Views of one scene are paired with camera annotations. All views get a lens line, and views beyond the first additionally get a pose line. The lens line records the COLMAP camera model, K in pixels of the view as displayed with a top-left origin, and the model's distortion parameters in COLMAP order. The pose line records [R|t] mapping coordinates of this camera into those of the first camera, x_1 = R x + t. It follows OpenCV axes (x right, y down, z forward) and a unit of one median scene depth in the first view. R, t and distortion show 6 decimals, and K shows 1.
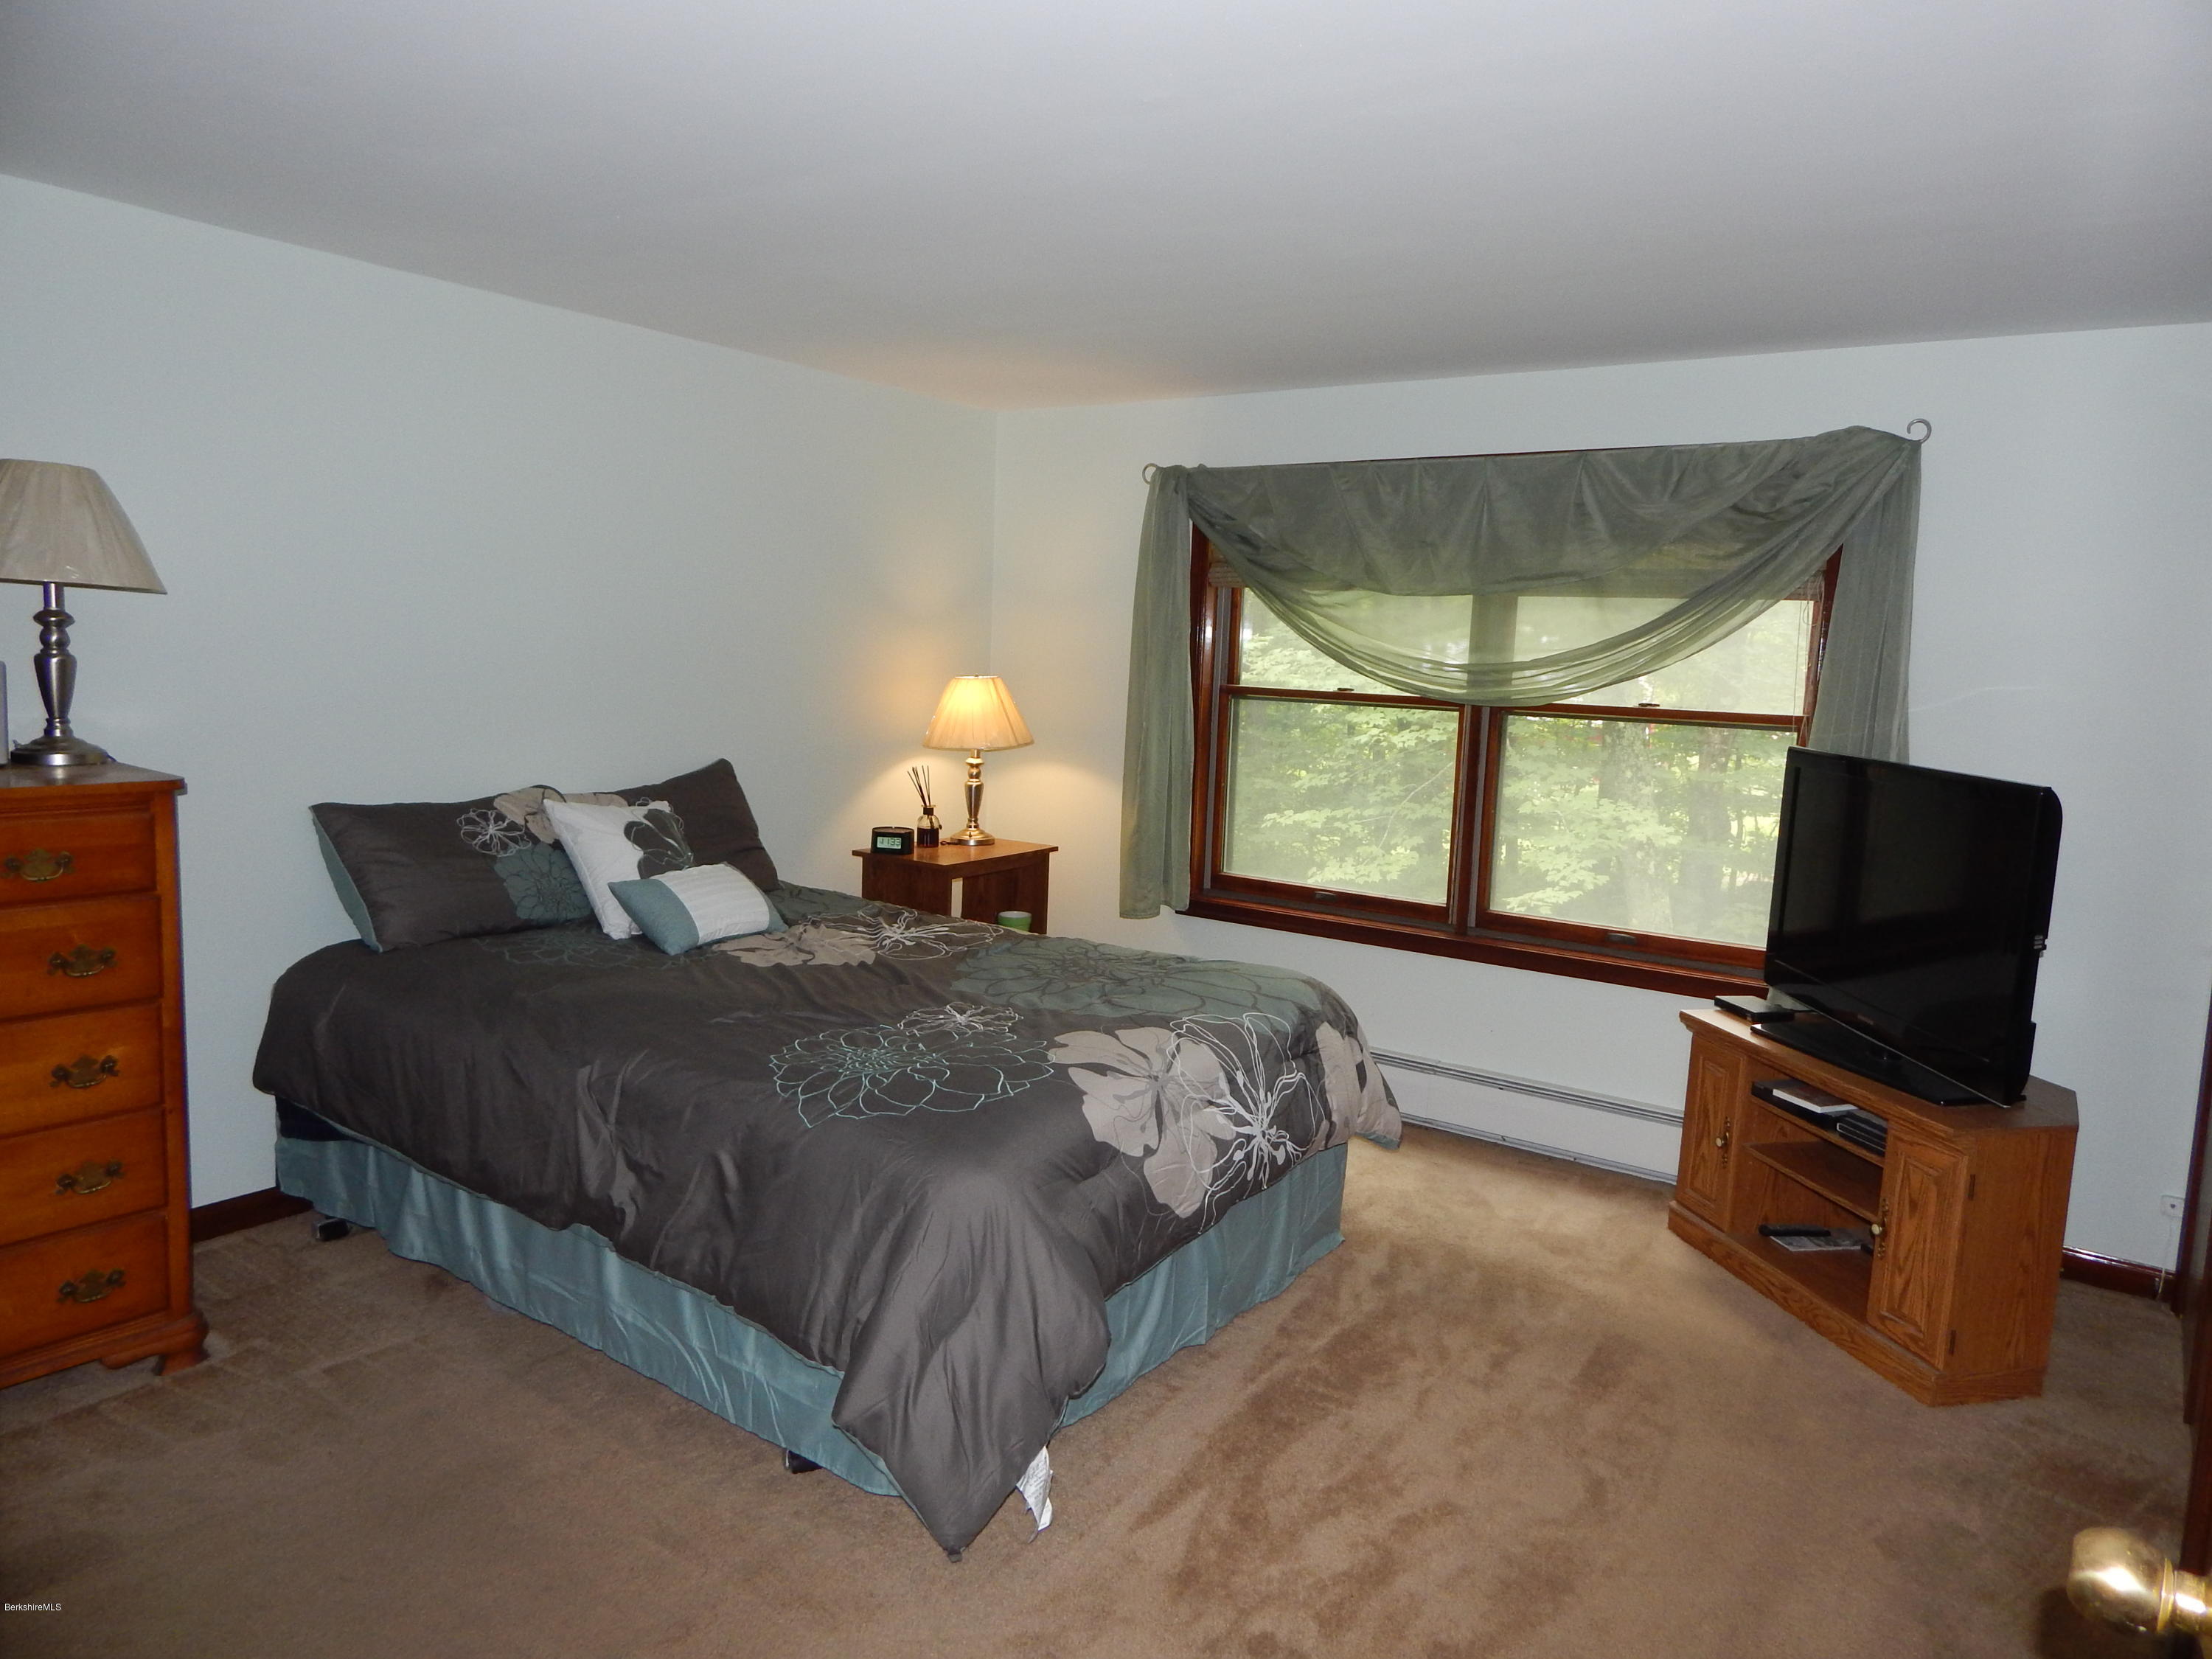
lens RADIAL K [[1455.2, 0, 1107.2], [0, 1455.2, 830.0], [0, 0, 1]] dist [0.013855, -0.022226]
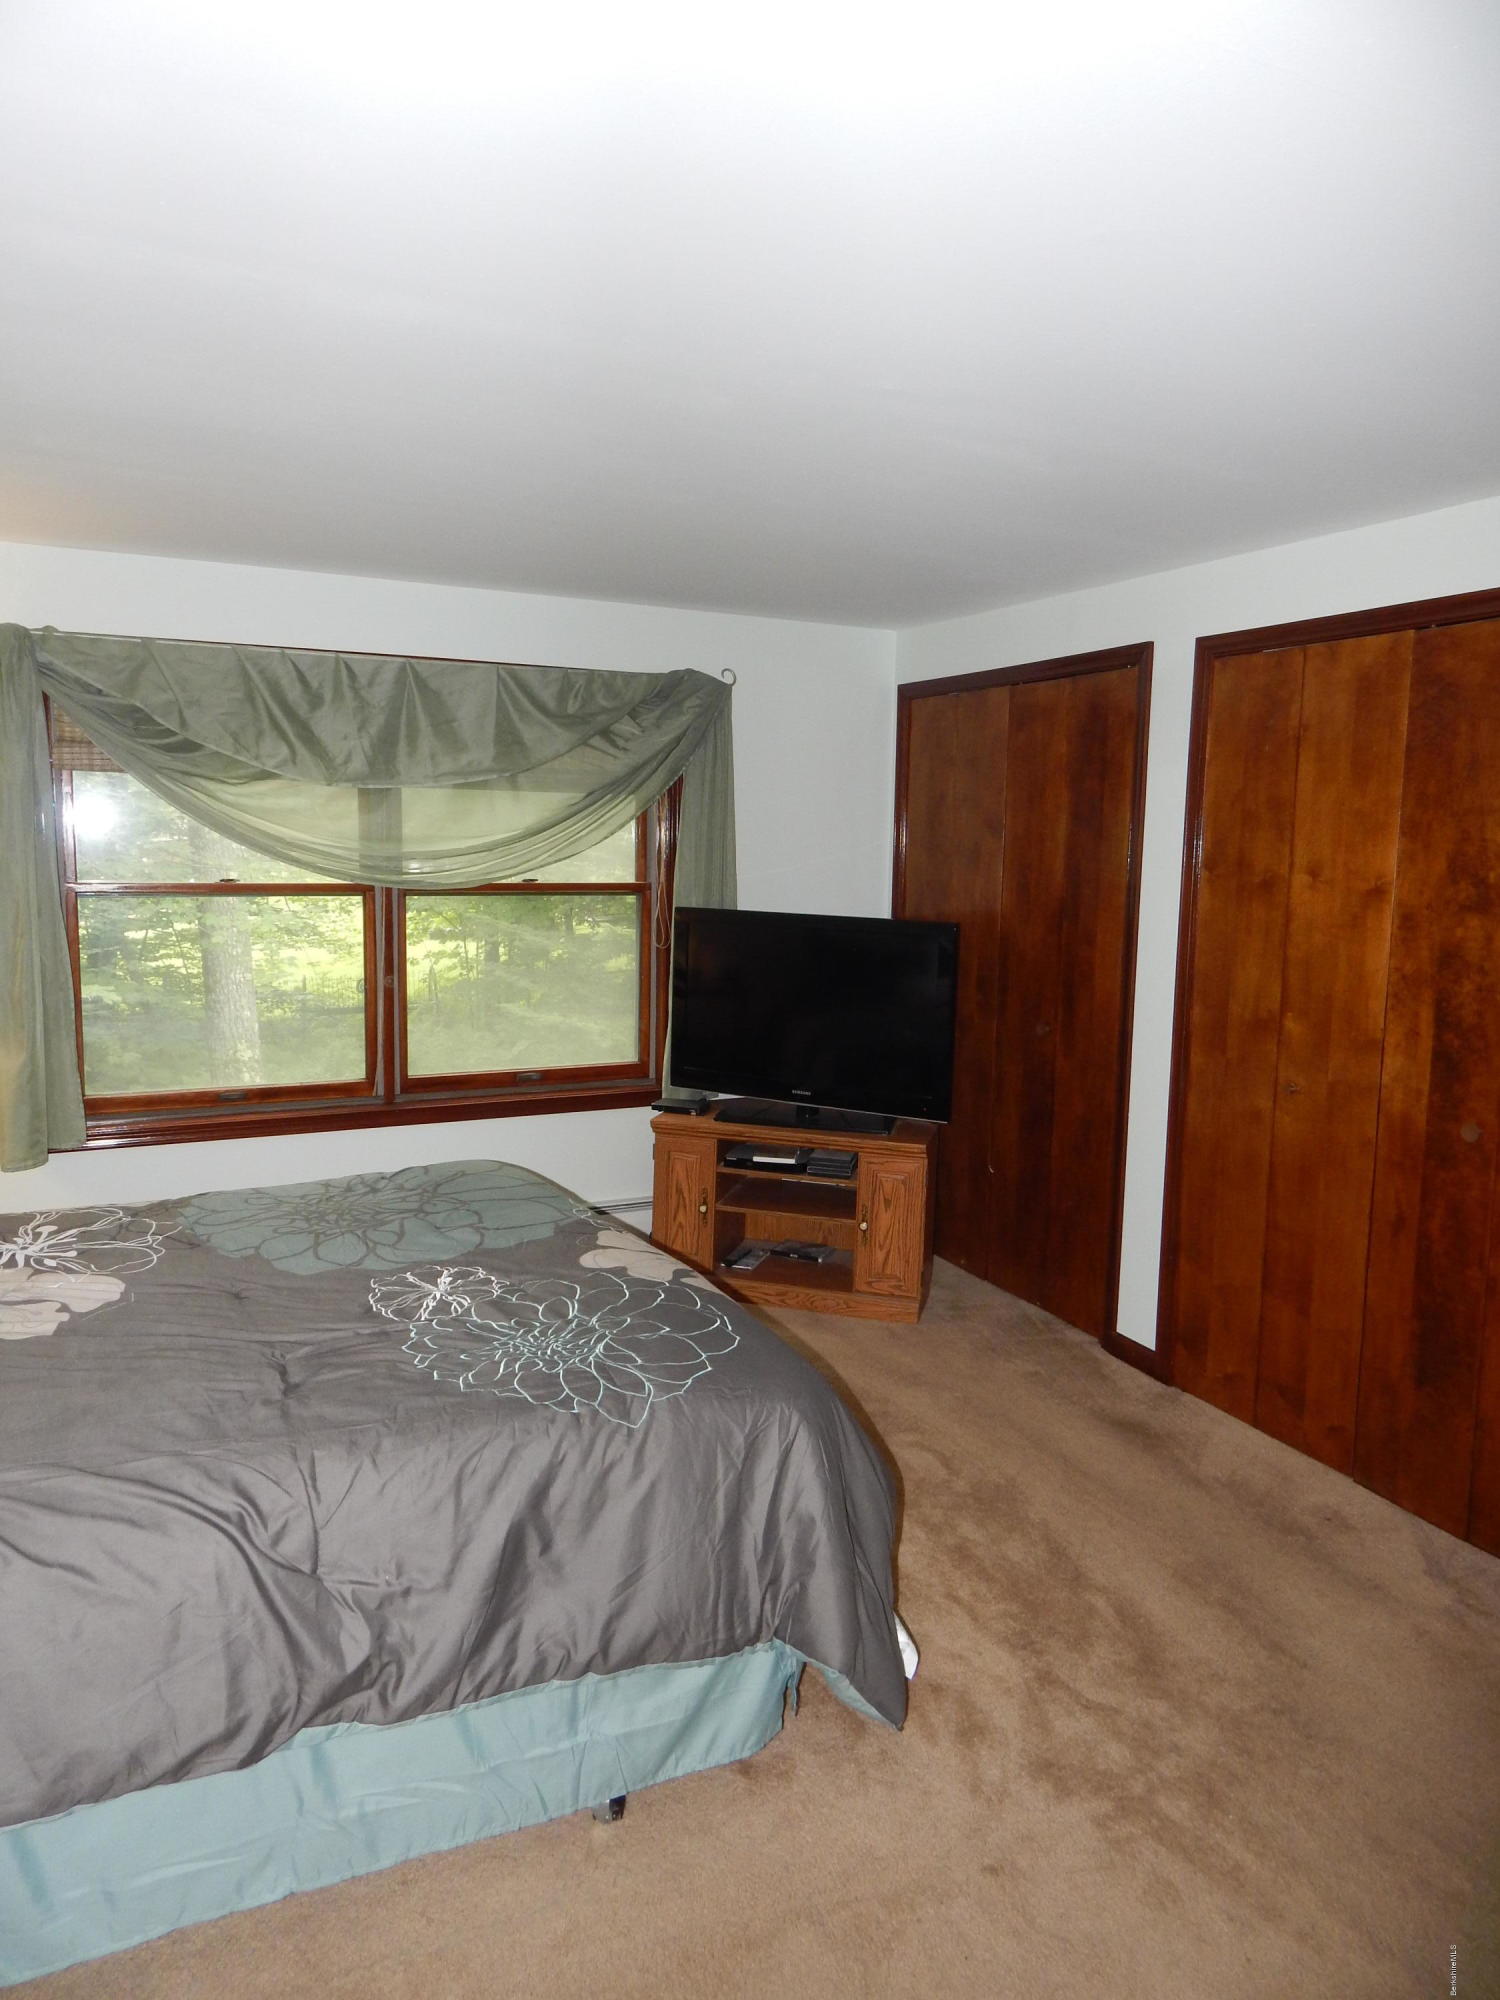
lens RADIAL K [[1315.8, 0, 744.1], [0, 1315.8, 996.4], [0, 0, 1]] dist [0.013855, -0.022226]
pose [[0.483717, -0.135927, 0.864605, -0.512495], [0.110581, 0.989442, 0.093686, -0.076227], [-0.868211, 0.050292, 0.493640, 0.332181]]
